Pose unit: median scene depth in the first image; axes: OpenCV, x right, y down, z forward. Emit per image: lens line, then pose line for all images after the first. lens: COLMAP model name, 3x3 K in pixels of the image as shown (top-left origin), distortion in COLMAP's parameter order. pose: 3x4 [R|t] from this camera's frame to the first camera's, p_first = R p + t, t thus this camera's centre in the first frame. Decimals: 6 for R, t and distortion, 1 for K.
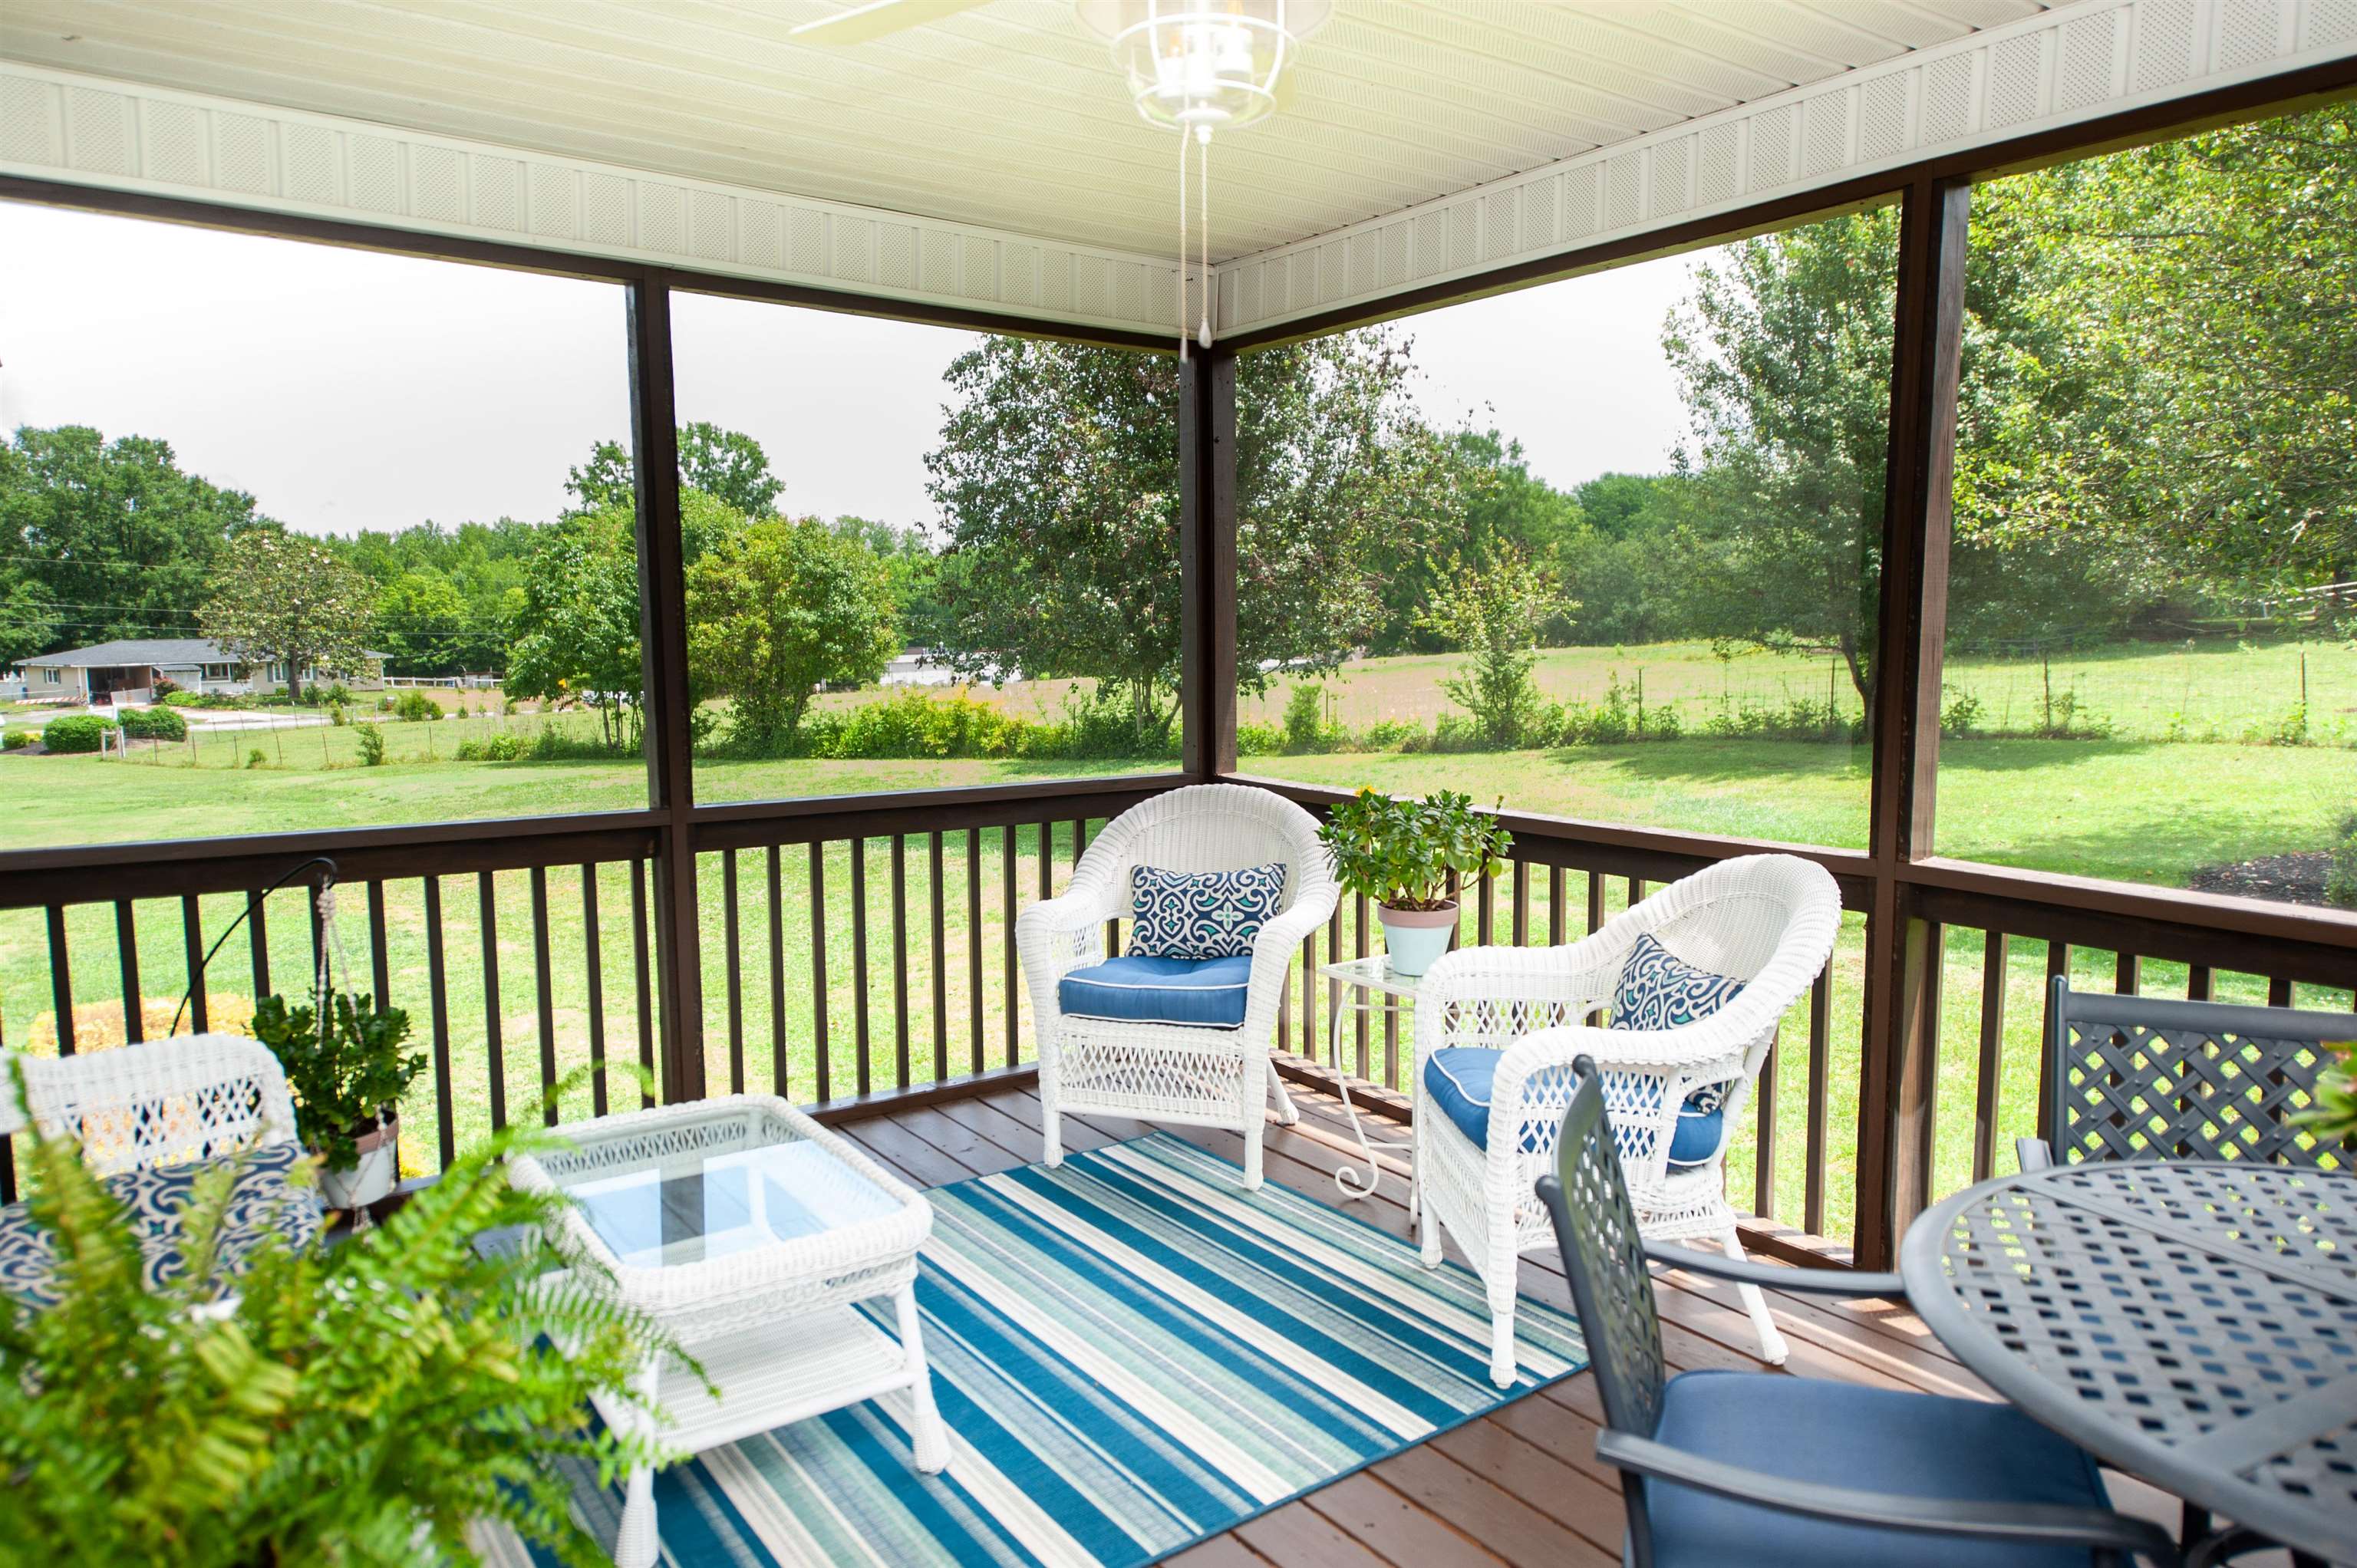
lens RADIAL K [[1527.6, 0, 1178.5], [0, 1527.6, 784.0], [0, 0, 1]] dist [0.000759, -0.000888]
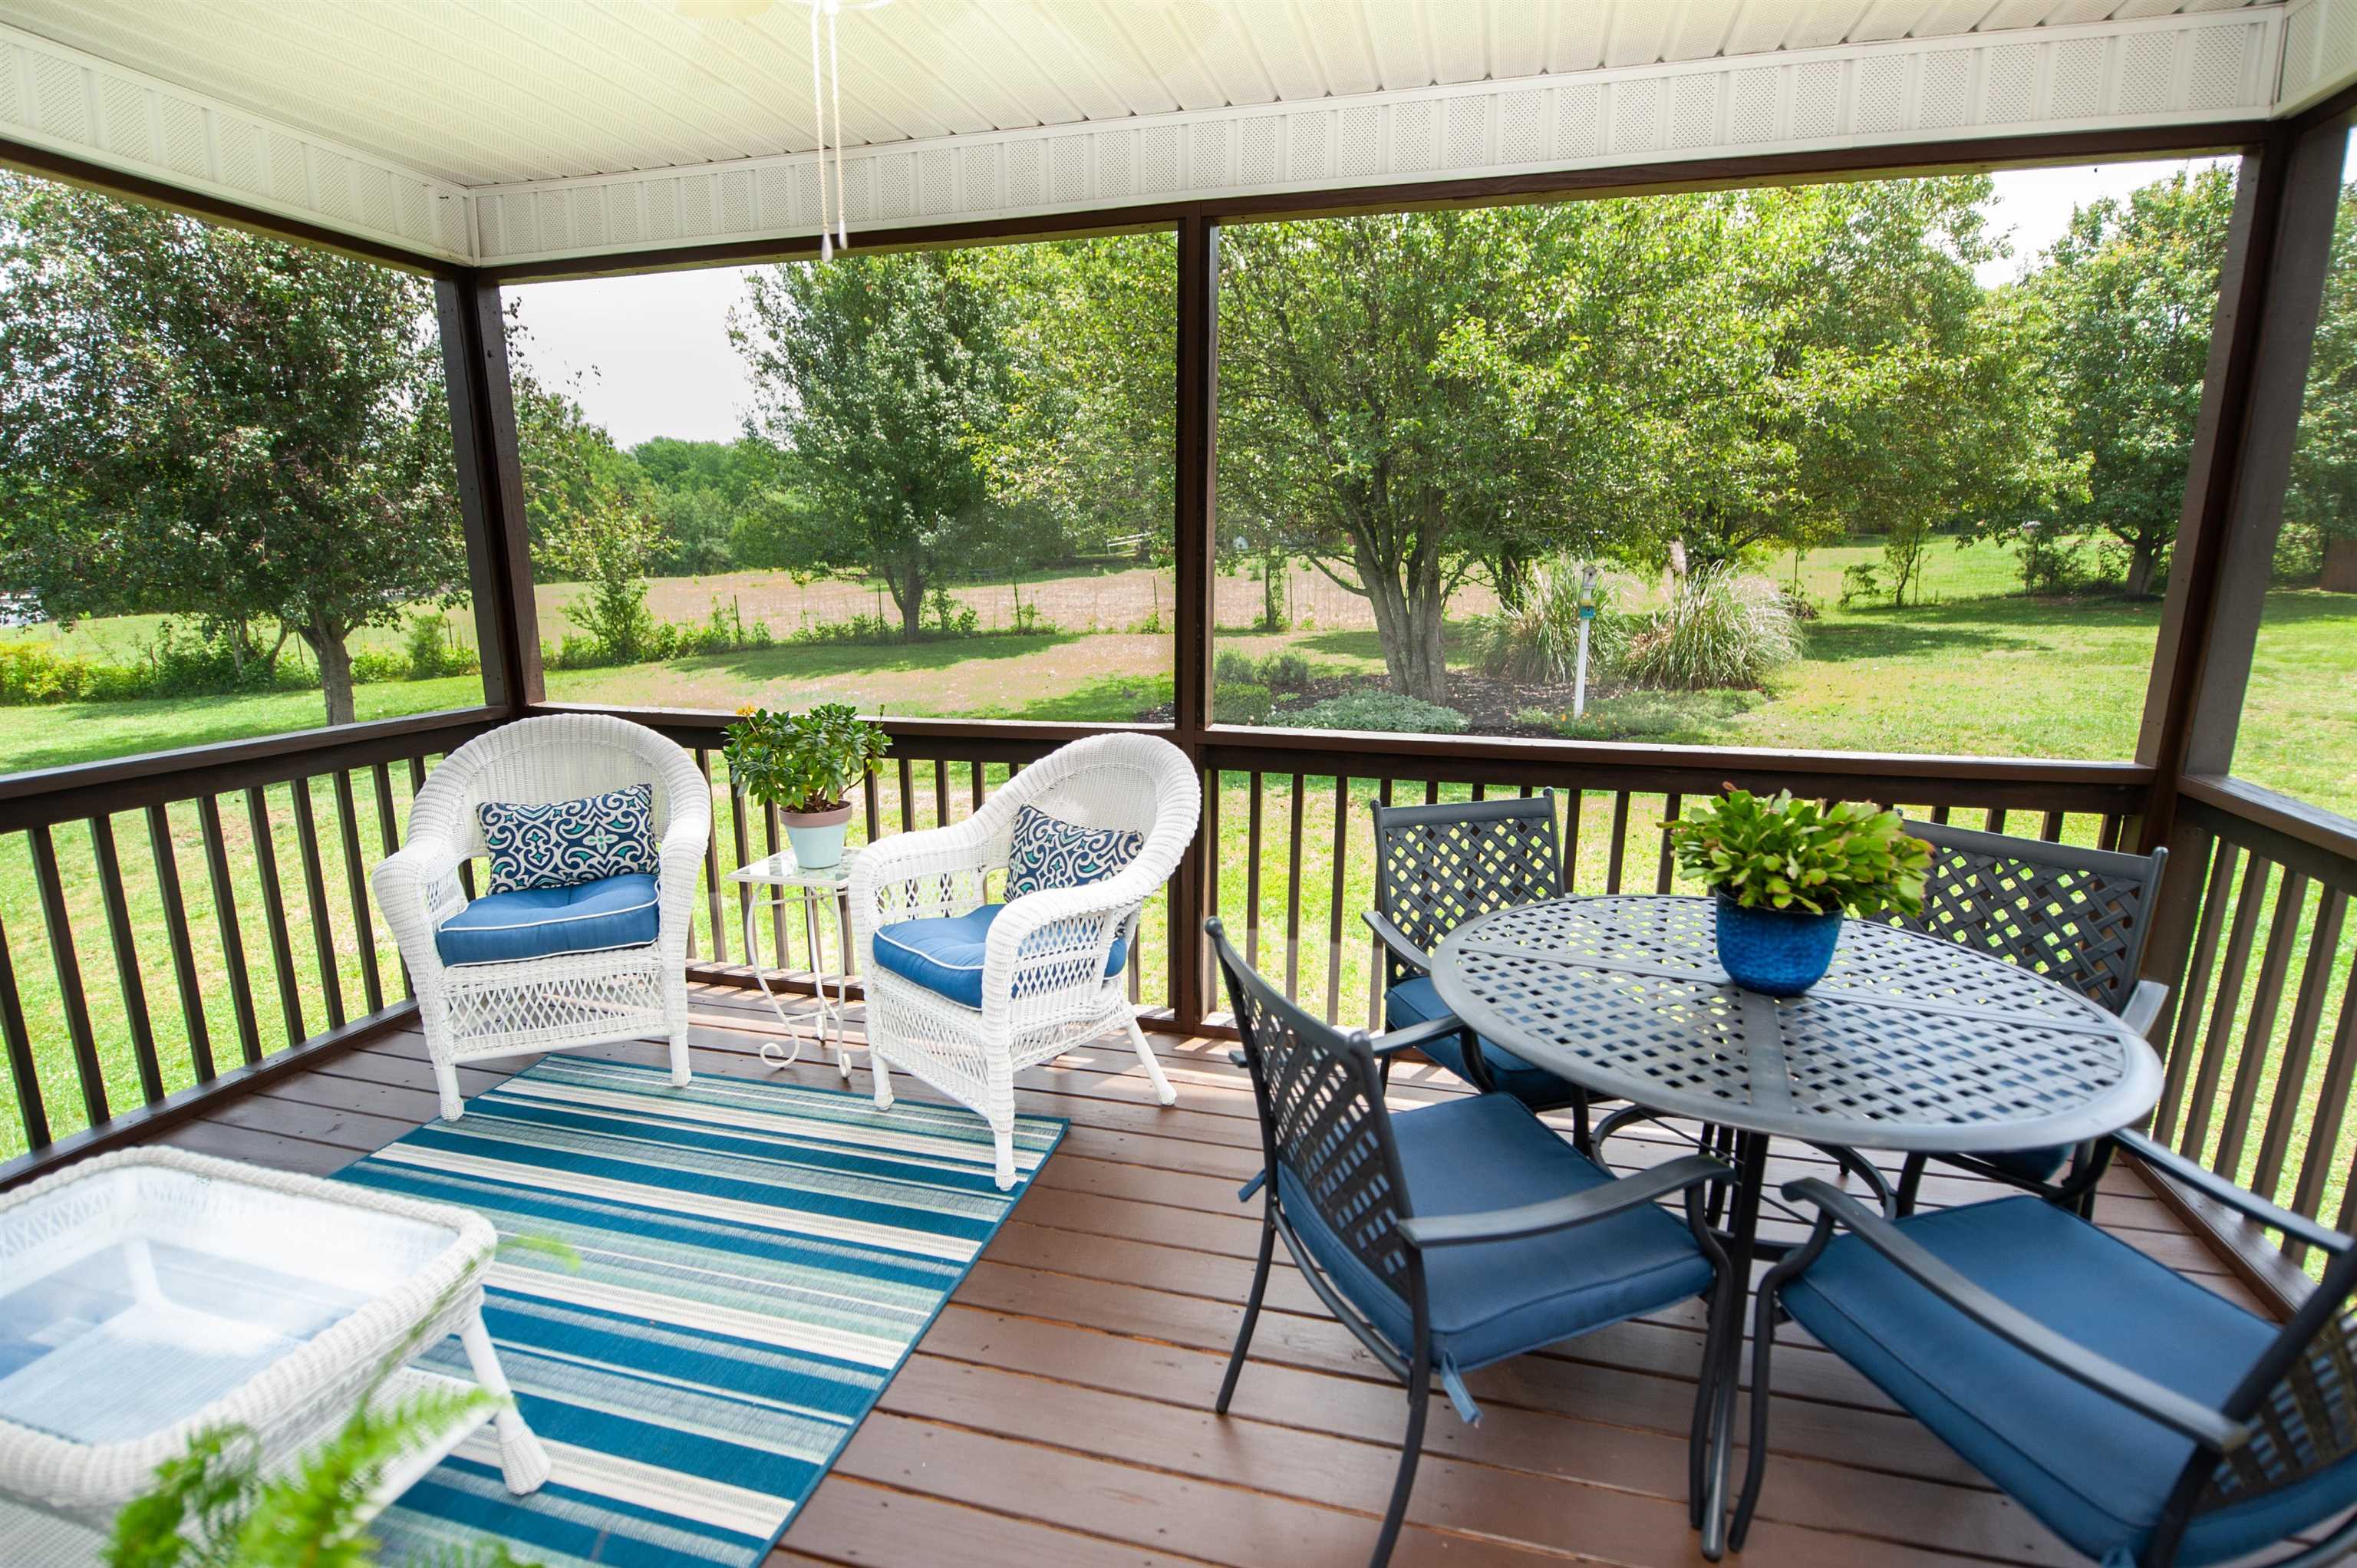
lens RADIAL K [[1139.0, 0, 1169.7], [0, 1139.0, 789.7], [0, 0, 1]] dist [-0.013187, -0.001043]
pose [[0.778976, -0.125213, 0.614425, -0.135625], [0.065595, 0.990756, 0.118743, -0.014125], [-0.623613, -0.052195, 0.779989, 0.150614]]
